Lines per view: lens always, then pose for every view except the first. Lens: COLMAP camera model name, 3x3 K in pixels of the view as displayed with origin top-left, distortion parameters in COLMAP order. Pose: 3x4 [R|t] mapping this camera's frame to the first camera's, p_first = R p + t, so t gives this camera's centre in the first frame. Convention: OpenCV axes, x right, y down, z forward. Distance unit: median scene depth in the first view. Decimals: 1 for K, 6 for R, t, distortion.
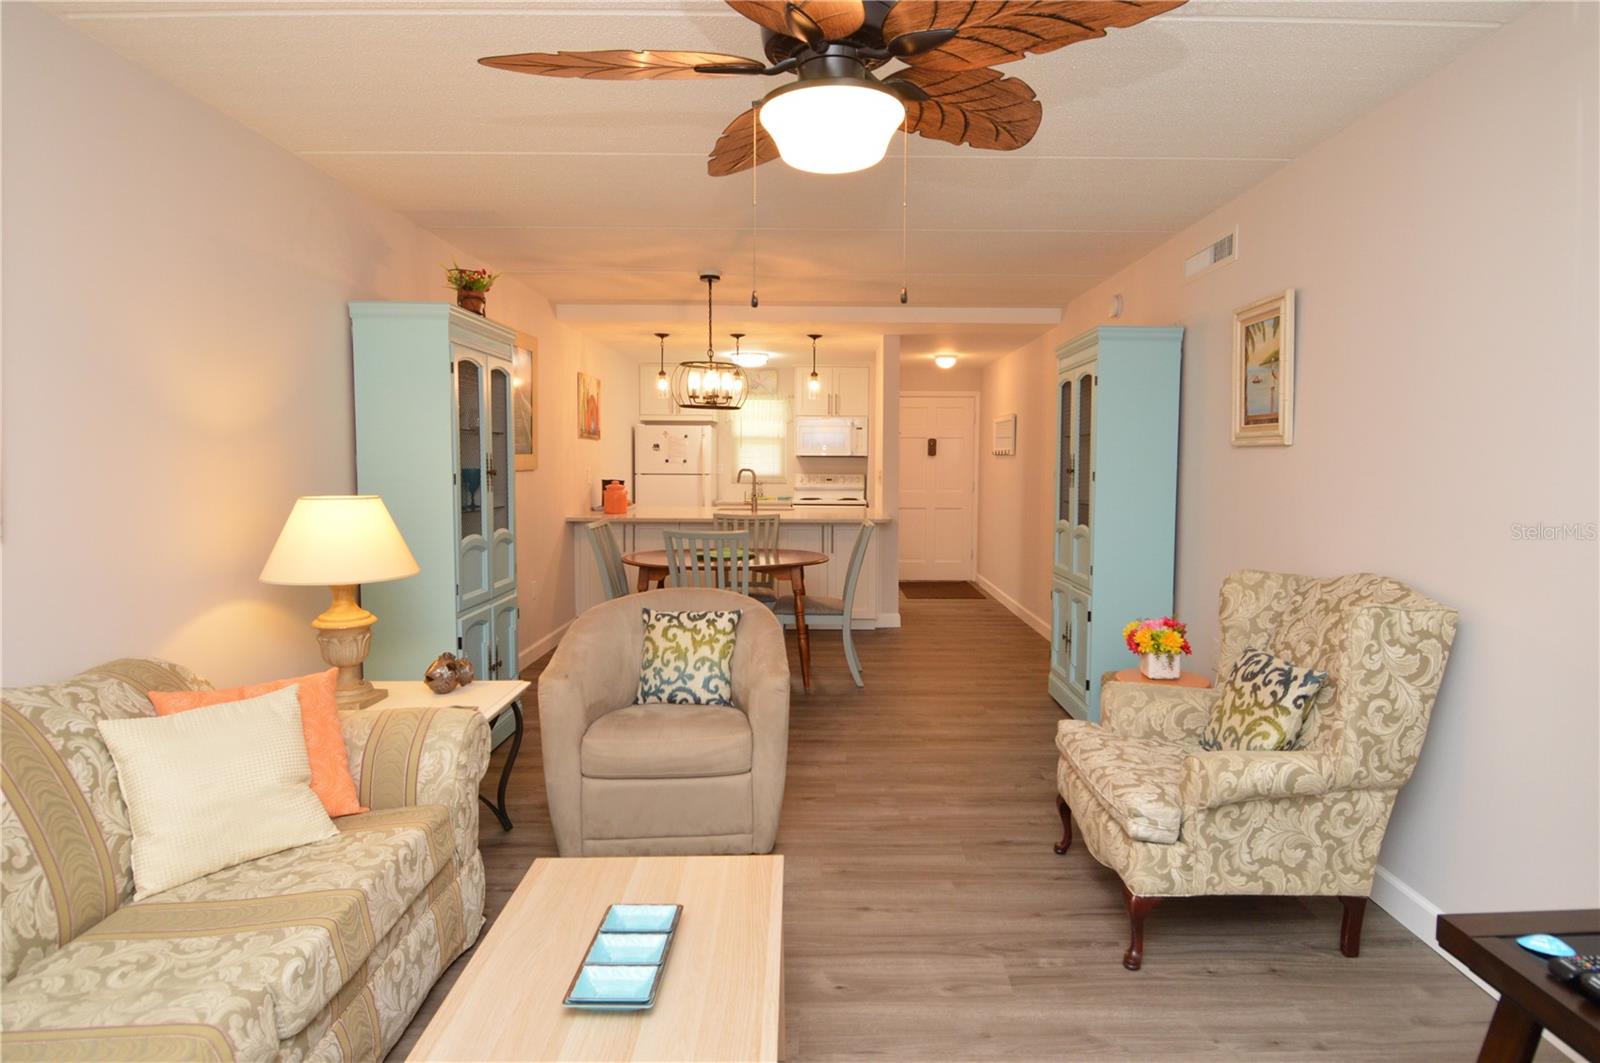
lens RADIAL K [[886.9, 0, 823.2], [0, 886.9, 522.2], [0, 0, 1]] dist [0.023612, -0.035637]
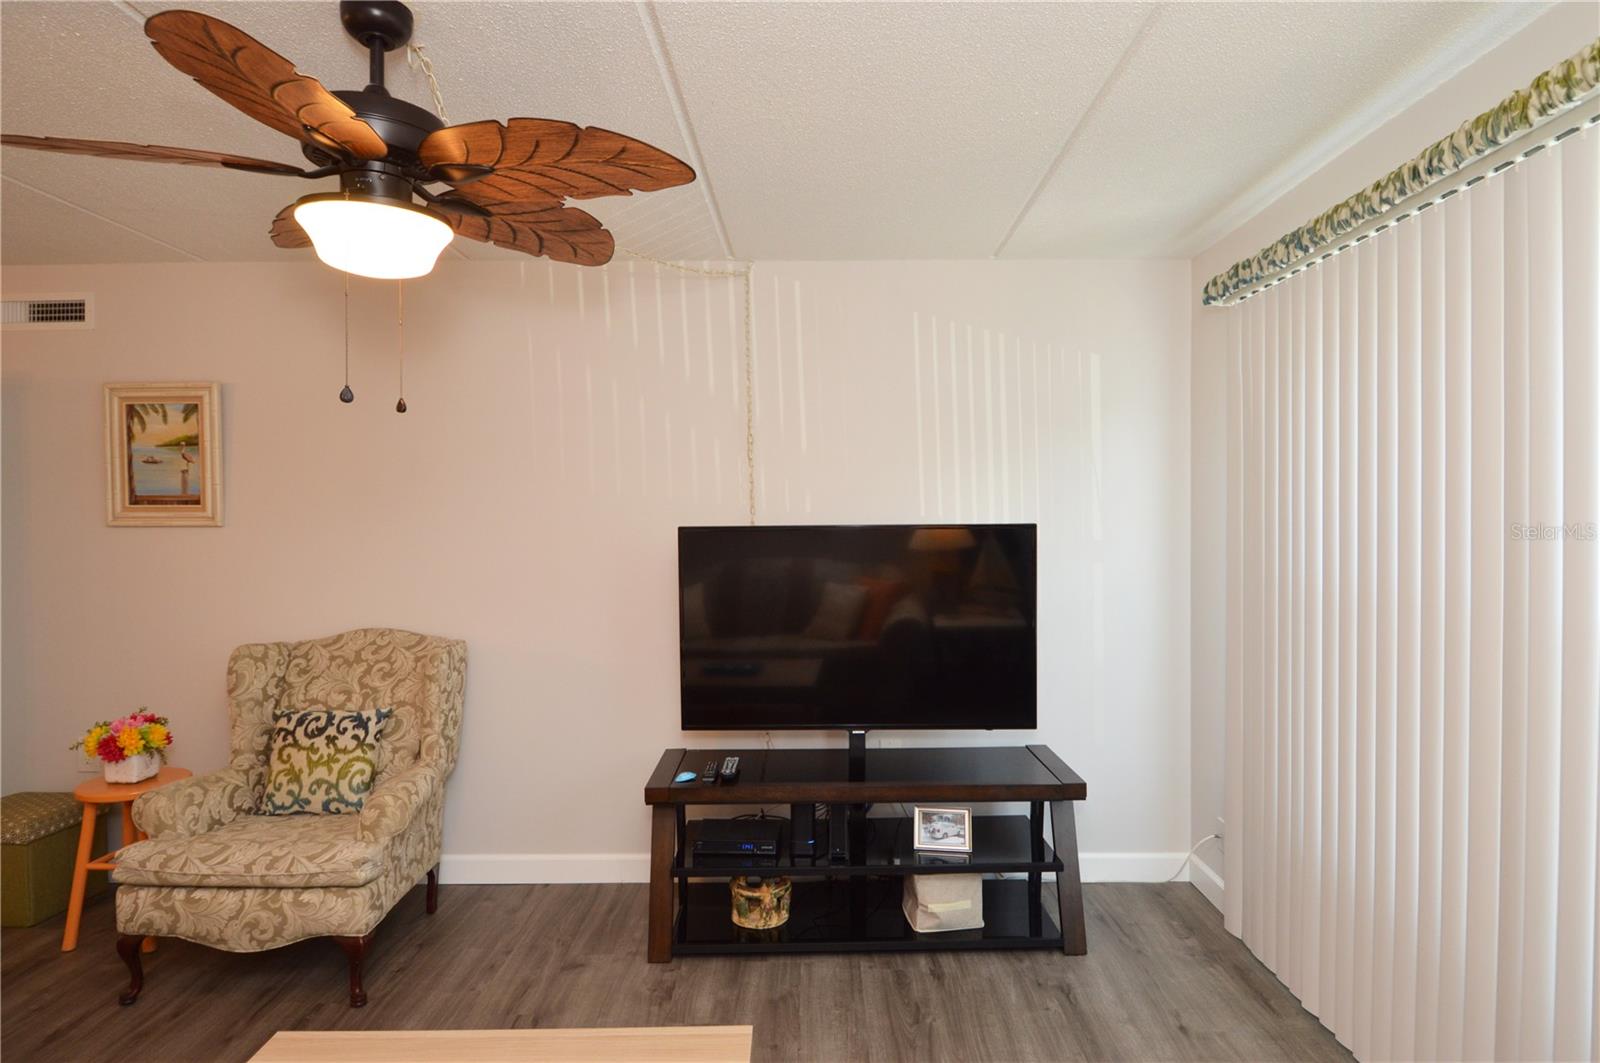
lens RADIAL K [[886.9, 0, 823.2], [0, 886.9, 522.2], [0, 0, 1]] dist [0.023612, -0.035637]
pose [[-0.002449, -0.009892, 0.999948, -0.610589], [0.074775, 0.997150, 0.010048, -0.053733], [-0.997197, 0.074796, -0.001702, 0.310524]]
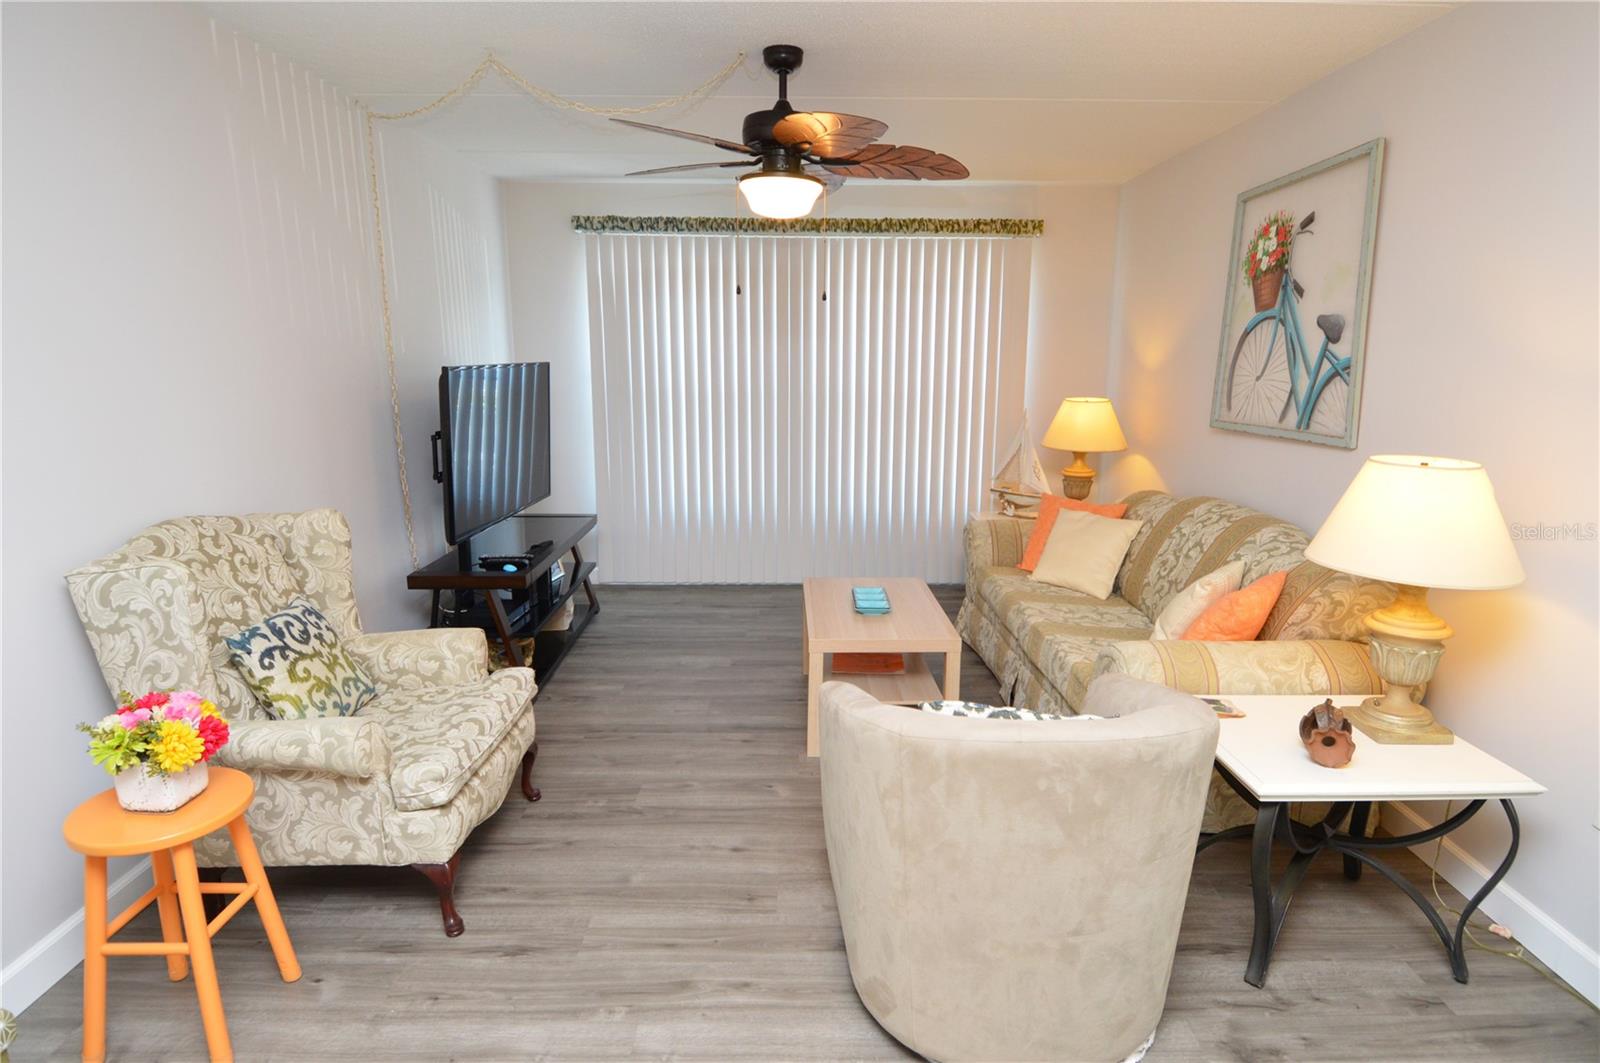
lens RADIAL K [[882.1, 0, 817.6], [0, 882.1, 528.5], [0, 0, 1]] dist [0.022621, -0.036611]
pose [[-0.999870, -0.007669, -0.014175, -0.025122], [-0.011134, 0.964604, 0.263469, -0.161625], [0.011652, 0.263592, -0.964564, 1.707648]]
